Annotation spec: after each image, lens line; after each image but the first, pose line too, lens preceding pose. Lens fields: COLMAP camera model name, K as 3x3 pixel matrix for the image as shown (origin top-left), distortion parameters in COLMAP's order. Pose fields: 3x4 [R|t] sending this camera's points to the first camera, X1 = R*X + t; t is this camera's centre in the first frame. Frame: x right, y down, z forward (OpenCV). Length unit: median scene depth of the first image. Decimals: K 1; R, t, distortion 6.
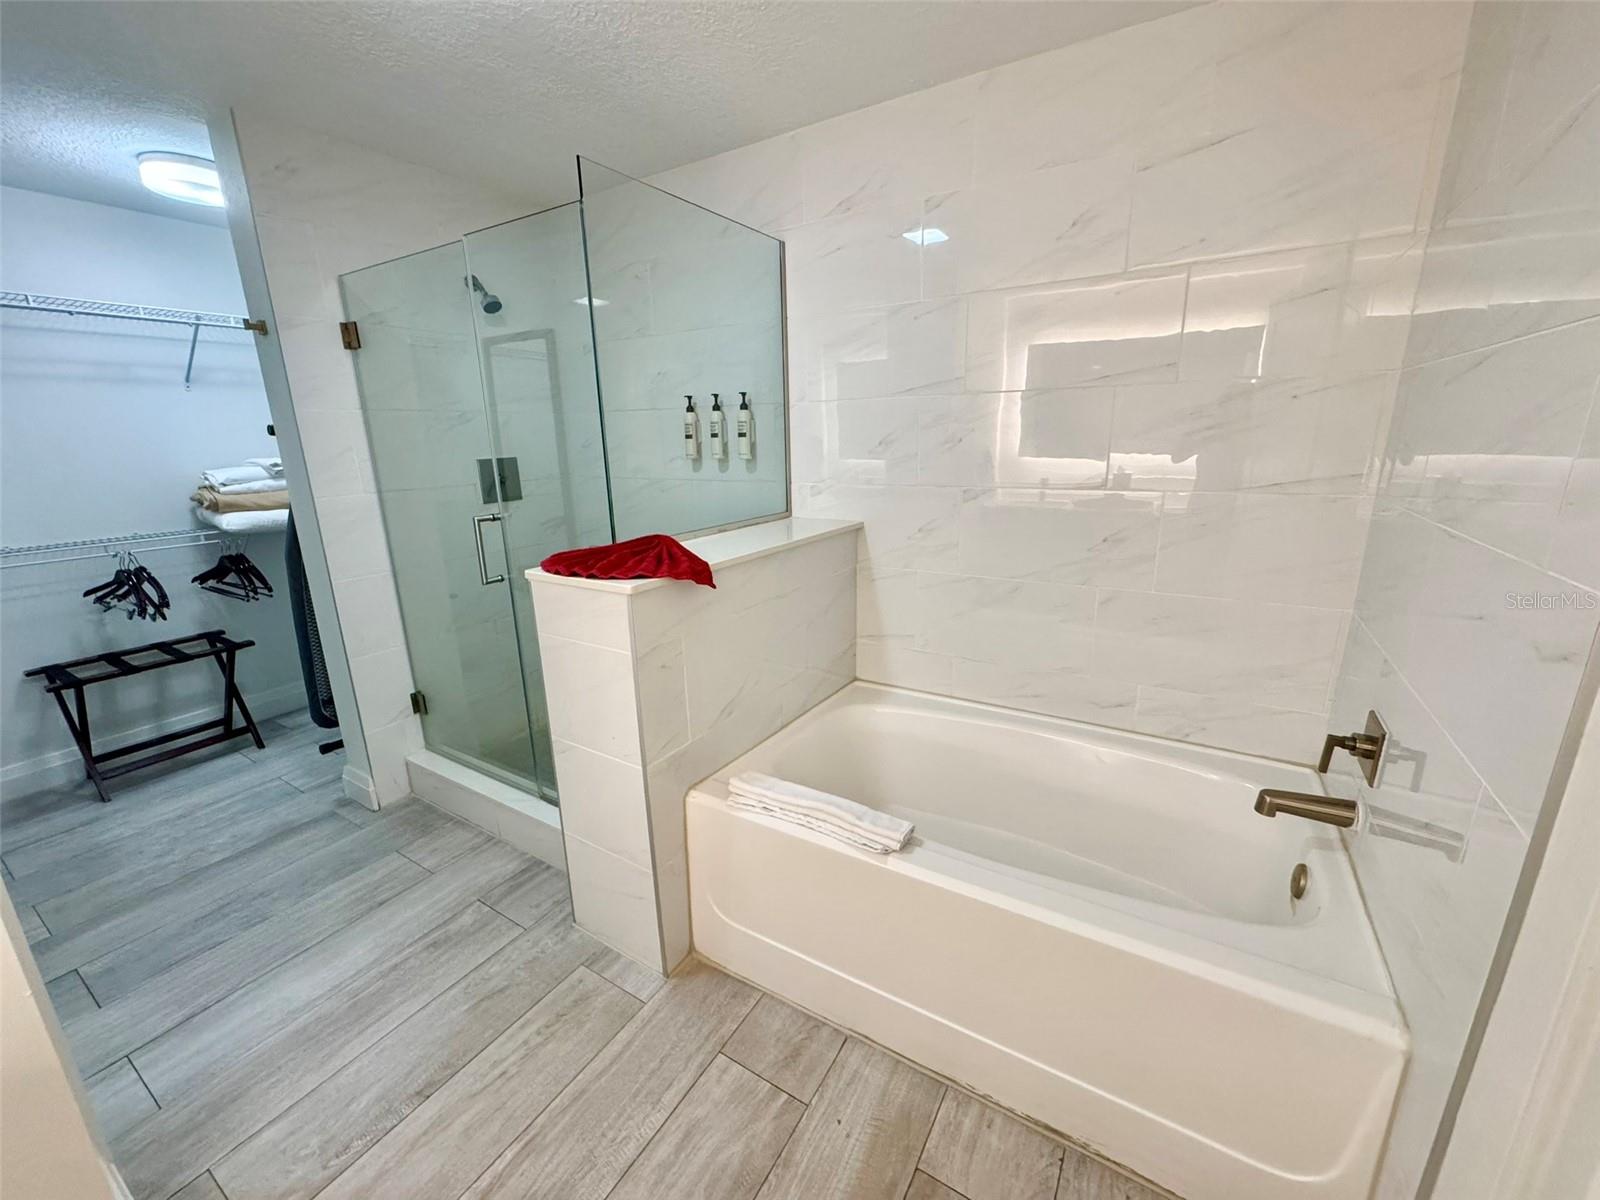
lens RADIAL K [[635.8, 0, 815.5], [0, 635.8, 596.3], [0, 0, 1]] dist [-0.001298, -0.000323]
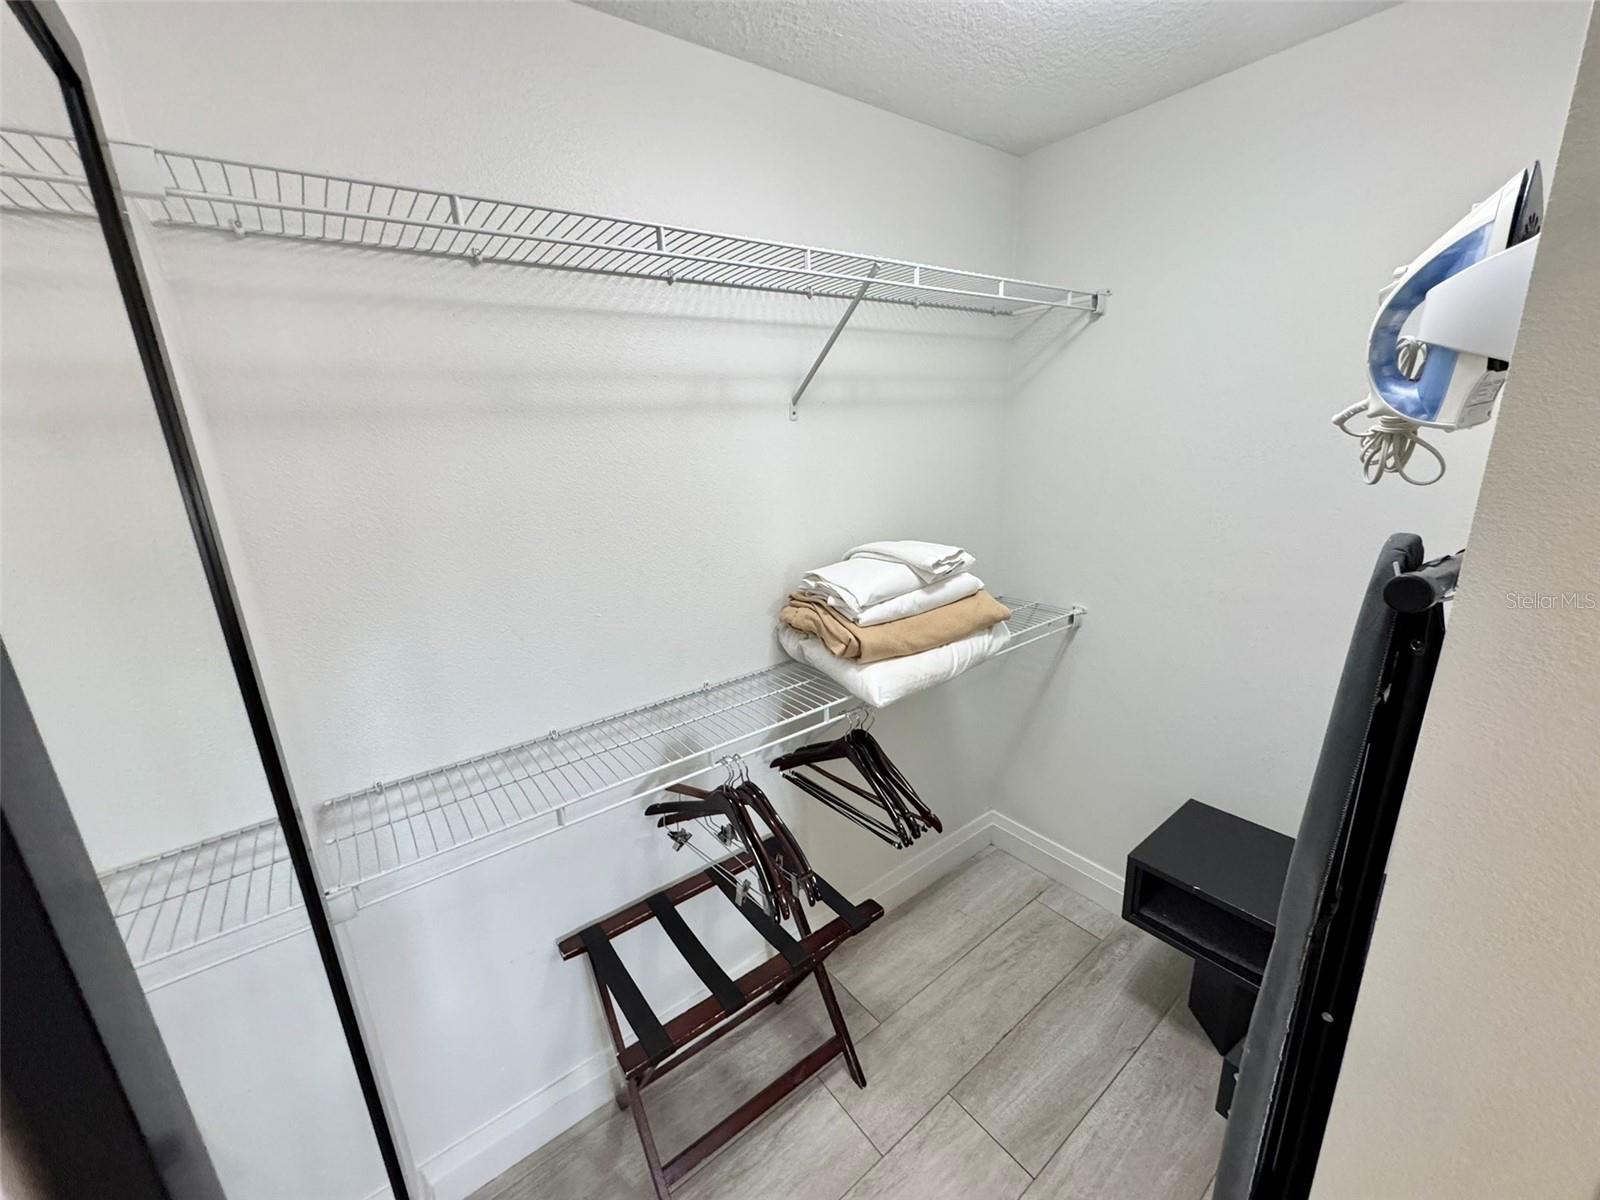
lens RADIAL K [[635.8, 0, 805.5], [0, 635.8, 591.4], [0, 0, 1]] dist [-0.001298, -0.000323]
pose [[0.935843, 0.072366, -0.344907, -0.823187], [-0.065486, 0.997354, 0.031573, -0.206738], [0.346279, -0.006960, 0.938106, 0.522205]]
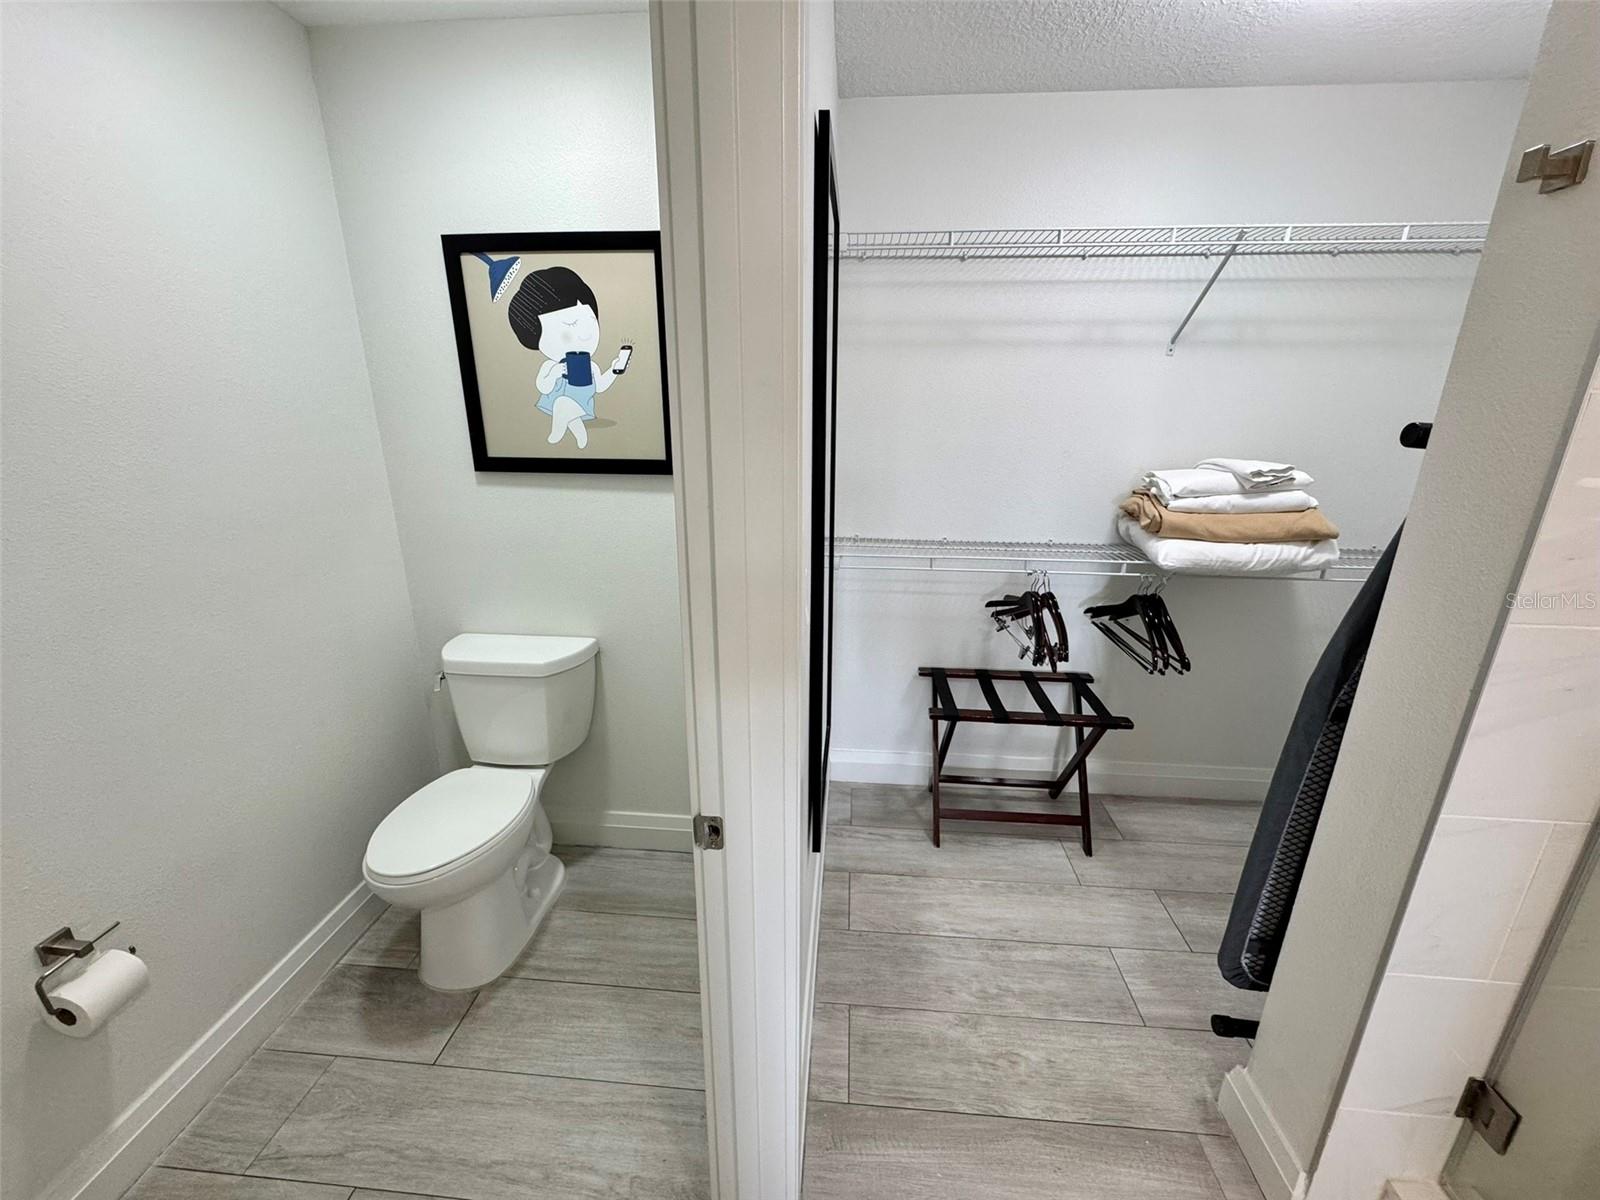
lens RADIAL K [[635.8, 0, 798.6], [0, 635.8, 587.1], [0, 0, 1]] dist [-0.001298, -0.000323]
pose [[0.443425, 0.271801, -0.854107, -0.525493], [-0.239733, 0.954161, 0.179180, -0.112308], [0.863656, 0.125304, 0.488259, 0.352002]]
